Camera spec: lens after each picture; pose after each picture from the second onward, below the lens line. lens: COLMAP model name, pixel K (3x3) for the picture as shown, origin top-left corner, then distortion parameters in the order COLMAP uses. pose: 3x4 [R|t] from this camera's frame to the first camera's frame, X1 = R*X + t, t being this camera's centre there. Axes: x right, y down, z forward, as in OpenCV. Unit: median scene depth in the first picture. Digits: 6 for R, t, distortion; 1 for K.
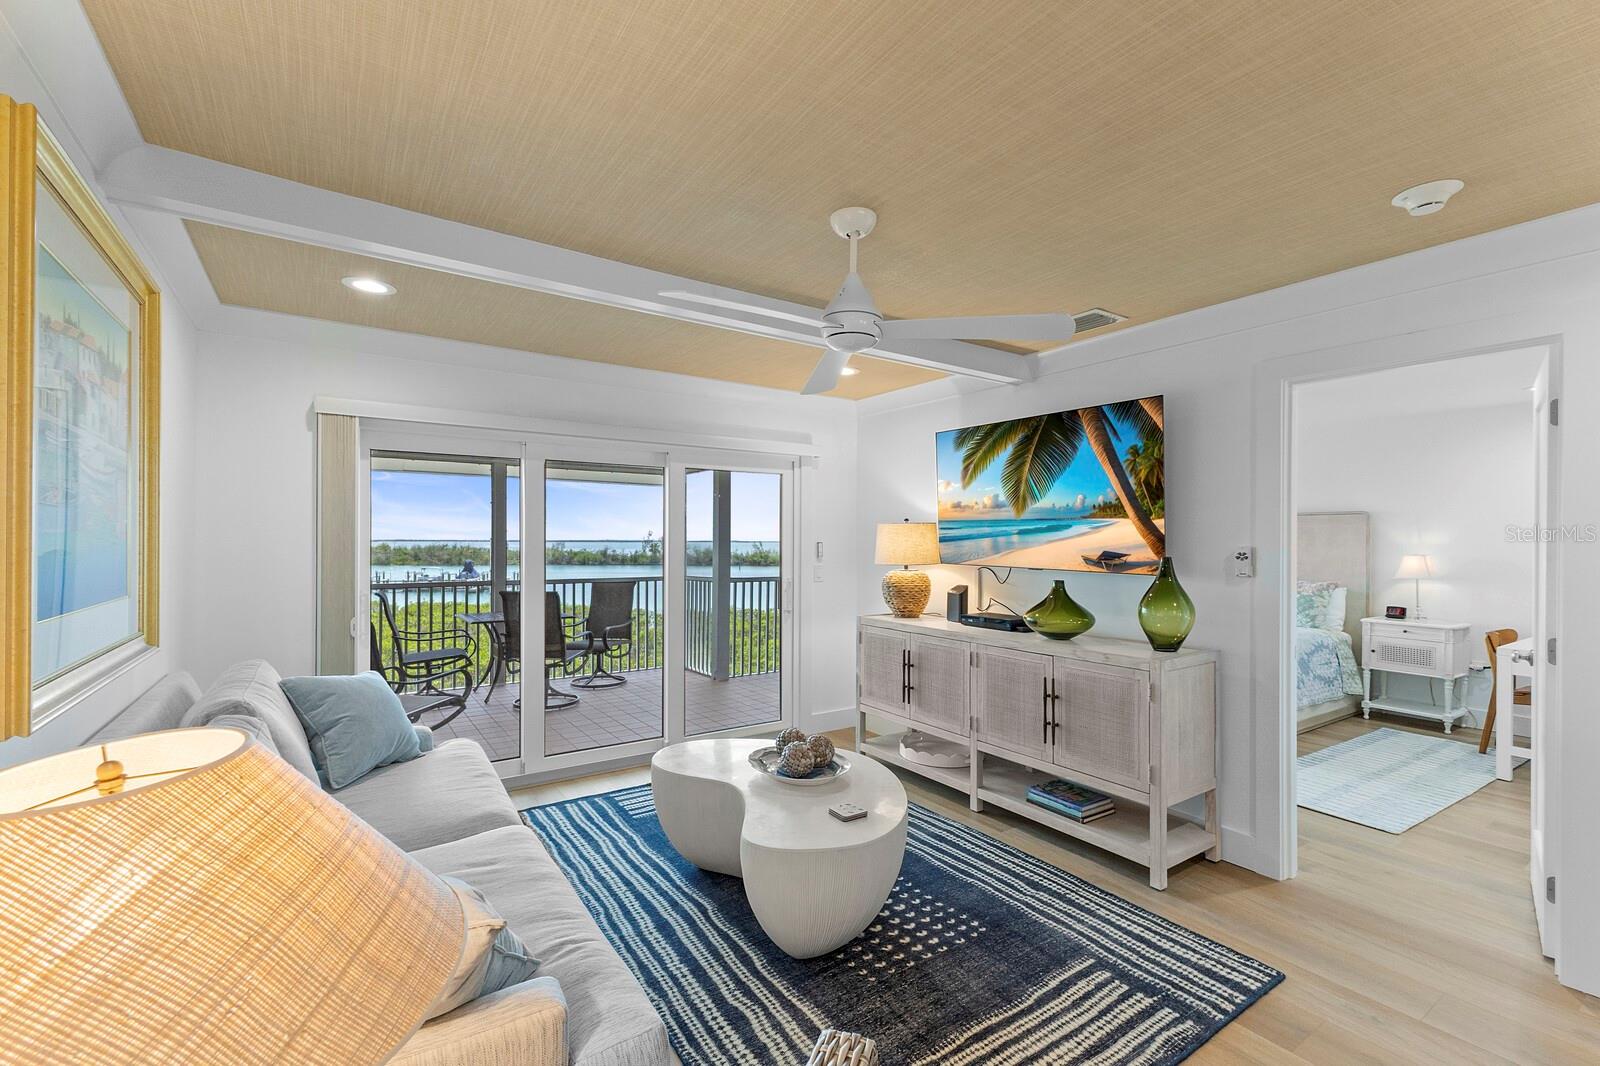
lens RADIAL K [[699.3, 0, 803.8], [0, 699.3, 546.5], [0, 0, 1]] dist [0.013258, -0.004107]
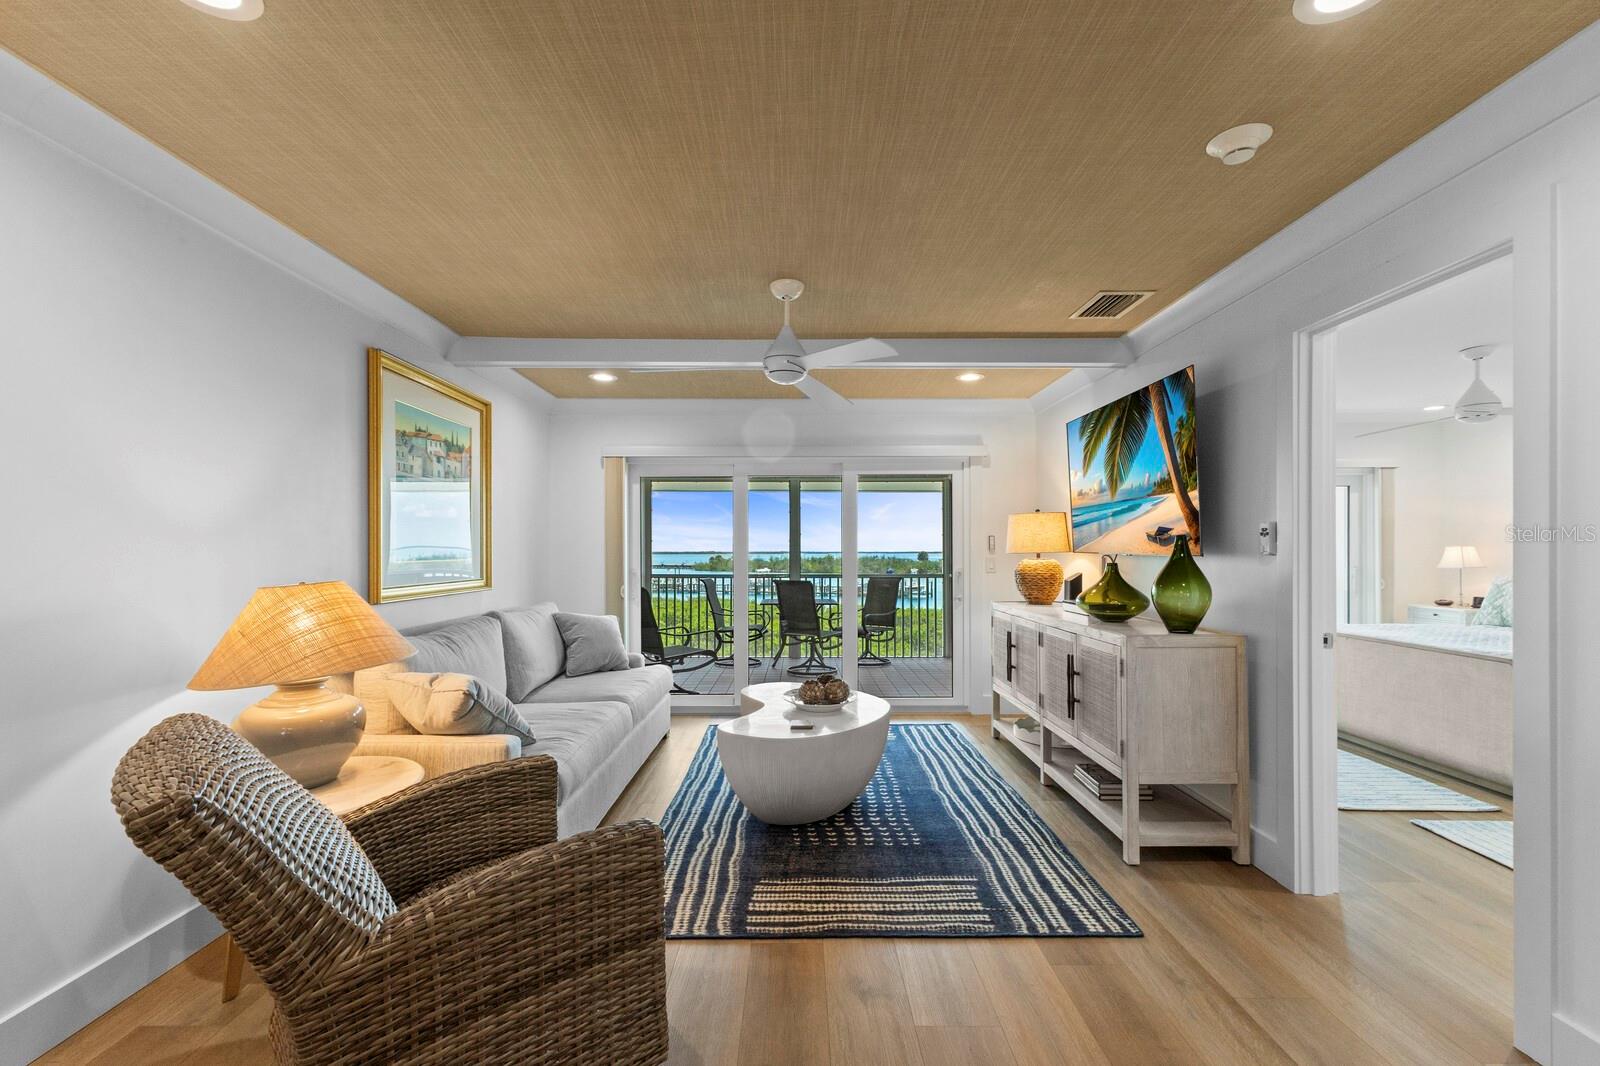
lens RADIAL K [[699.3, 0, 790.9], [0, 699.3, 558.9], [0, 0, 1]] dist [0.013258, -0.004107]
pose [[0.825473, -0.002169, -0.564438, 0.554379], [0.002730, 0.999996, 0.000149, 0.042751], [0.564435, -0.001664, 0.825476, -0.080688]]
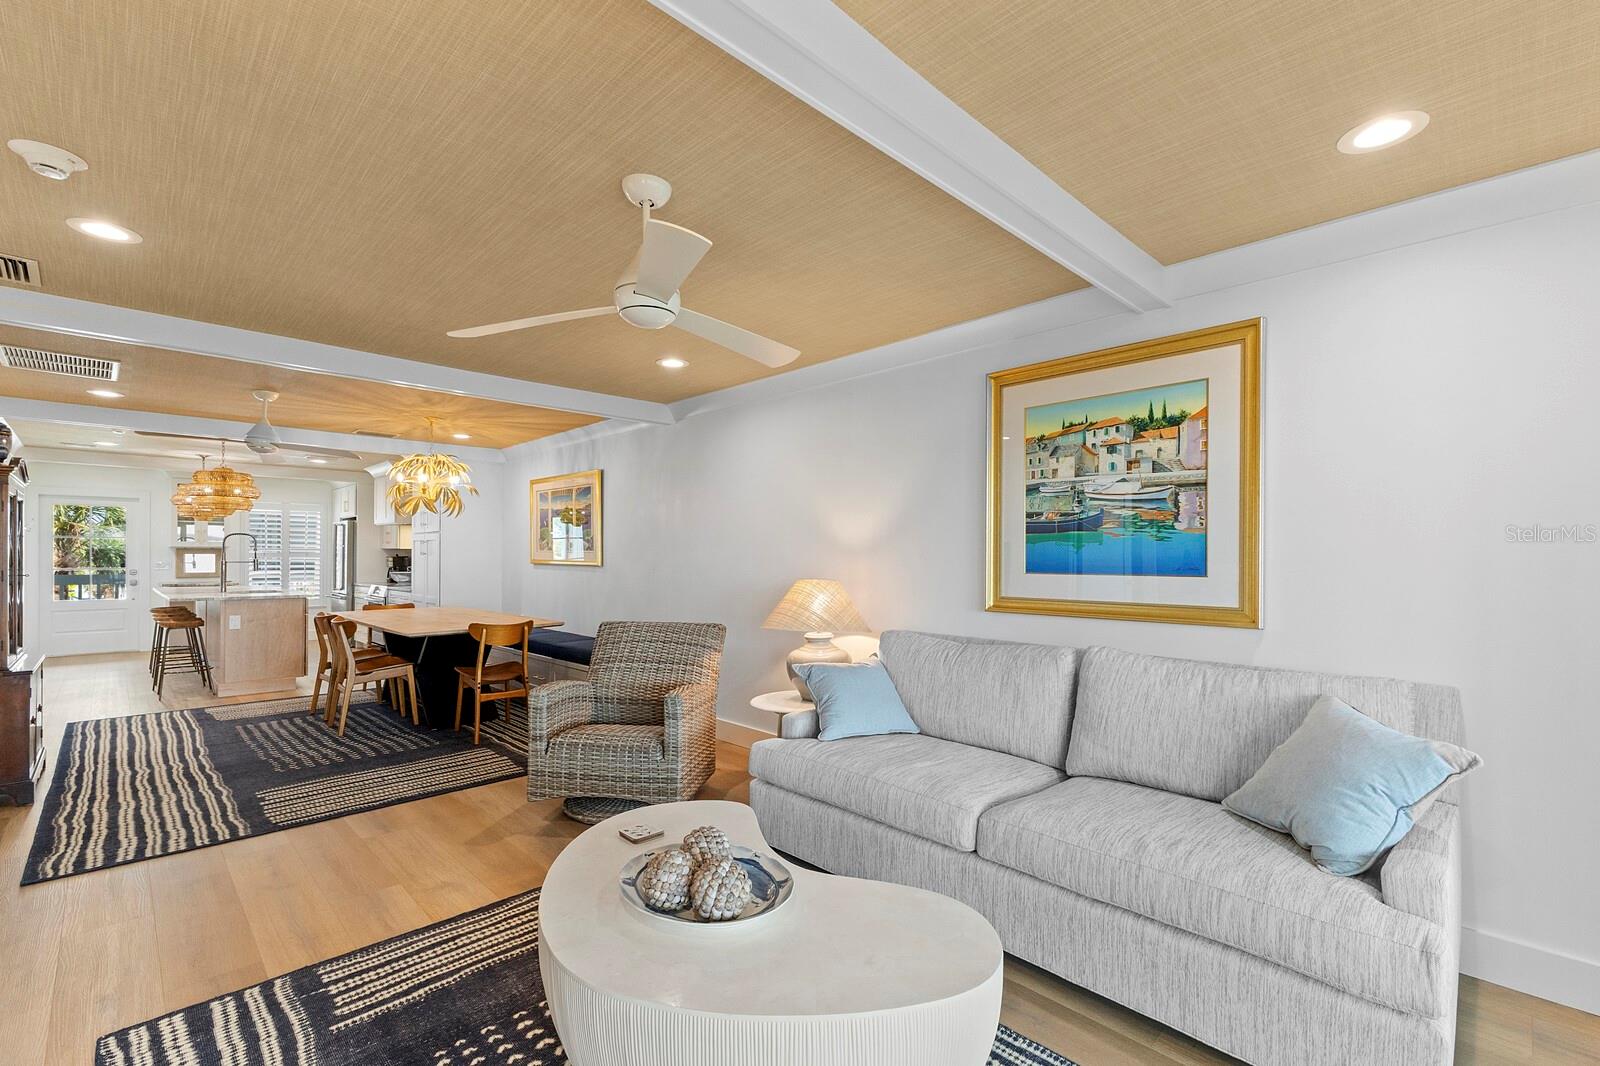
lens RADIAL K [[699.3, 0, 814.6], [0, 699.3, 553.6], [0, 0, 1]] dist [0.013258, -0.004107]
pose [[-0.981212, -0.010059, -0.192670, 0.016946], [-0.010798, 0.999938, 0.002786, 0.019697], [0.192630, 0.004814, -0.981260, 1.306560]]
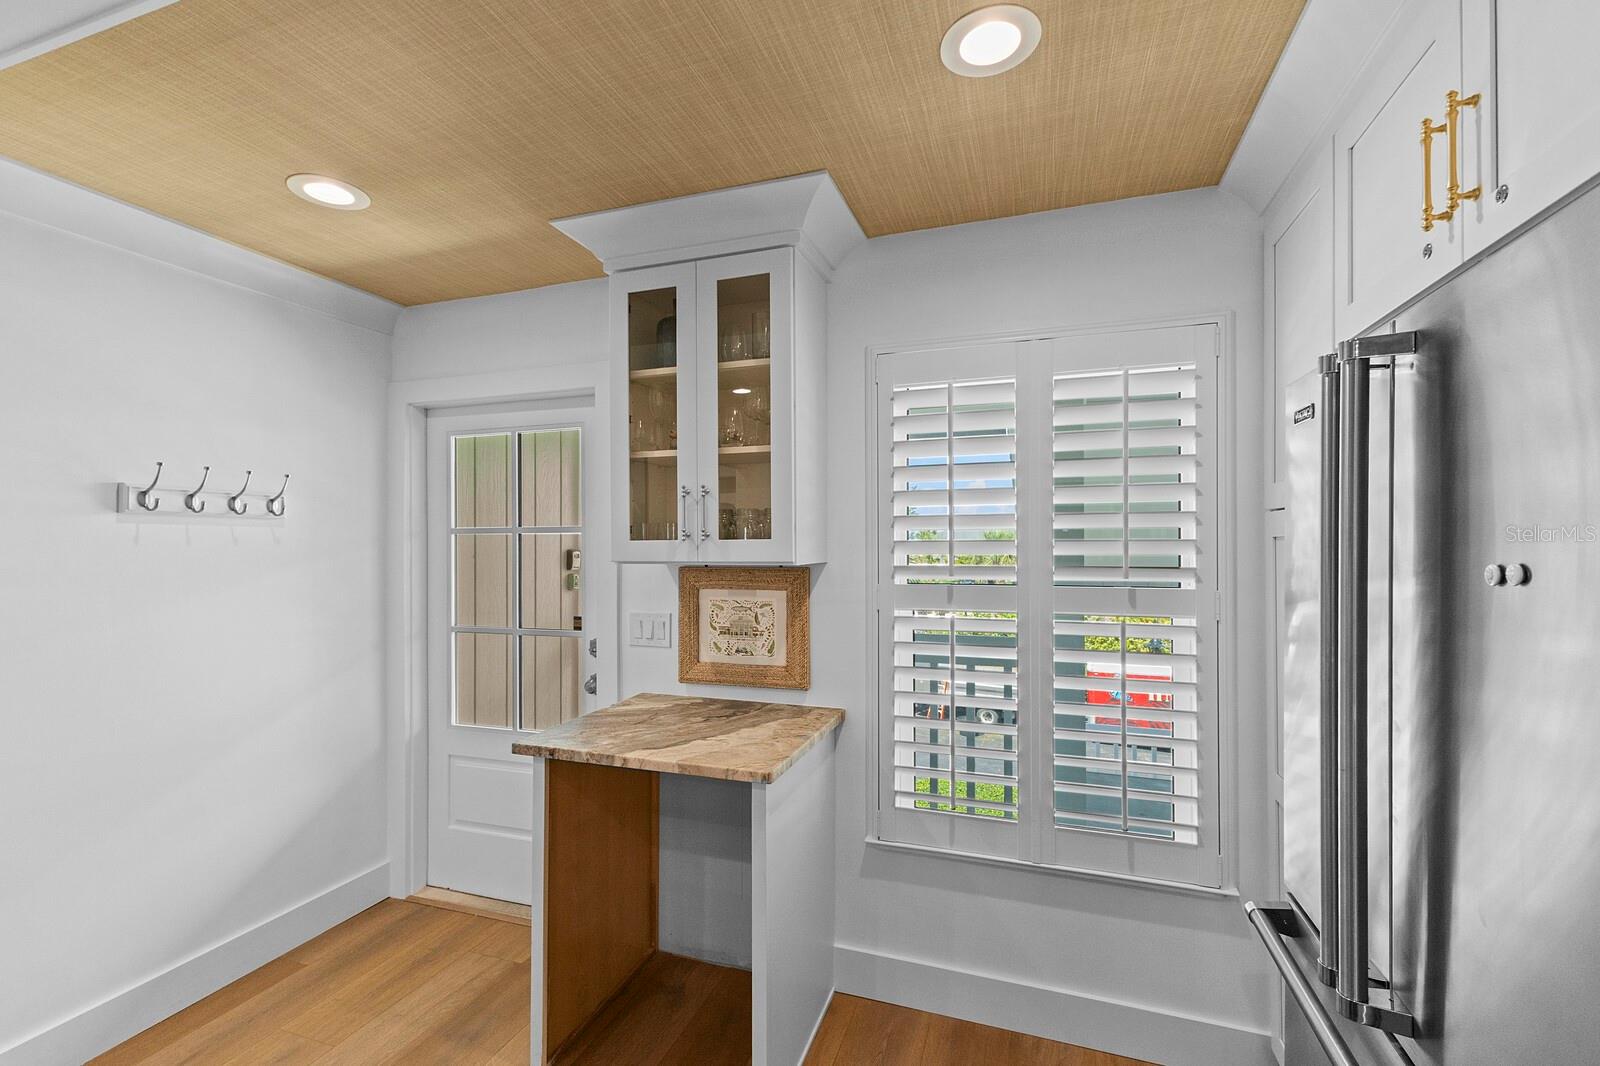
lens RADIAL K [[699.3, 0, 803.1], [0, 699.3, 539.5], [0, 0, 1]] dist [0.013258, -0.004107]
pose [[-0.601999, -0.000962, 0.798496, 1.316509], [0.009221, 0.999924, 0.008157, 0.000502], [-0.798444, 0.012273, -0.601945, -1.599369]]
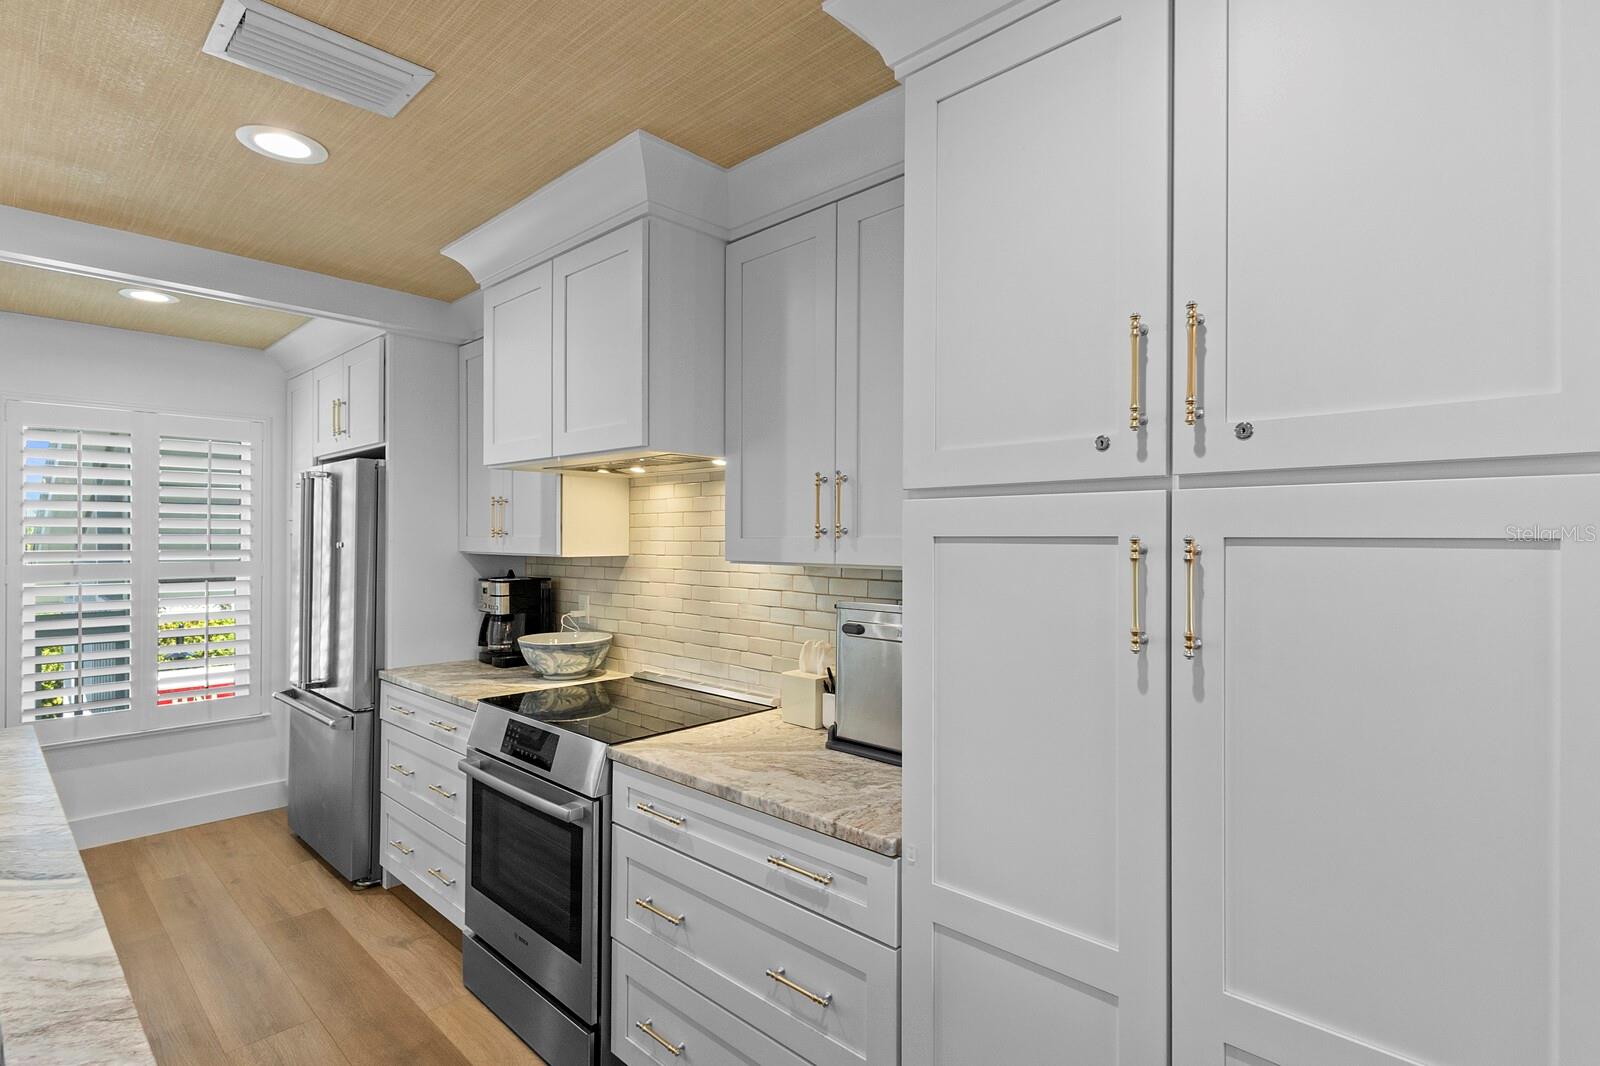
lens RADIAL K [[776.7, 0, 800.8], [0, 776.7, 533.8], [0, 0, 1]] dist [0.004912, 0.001050]
pose [[-0.974795, -0.006147, -0.223016, 1.025157], [-0.007660, 0.999953, 0.005916, -0.006775], [0.222969, 0.007475, -0.974797, -0.850867]]
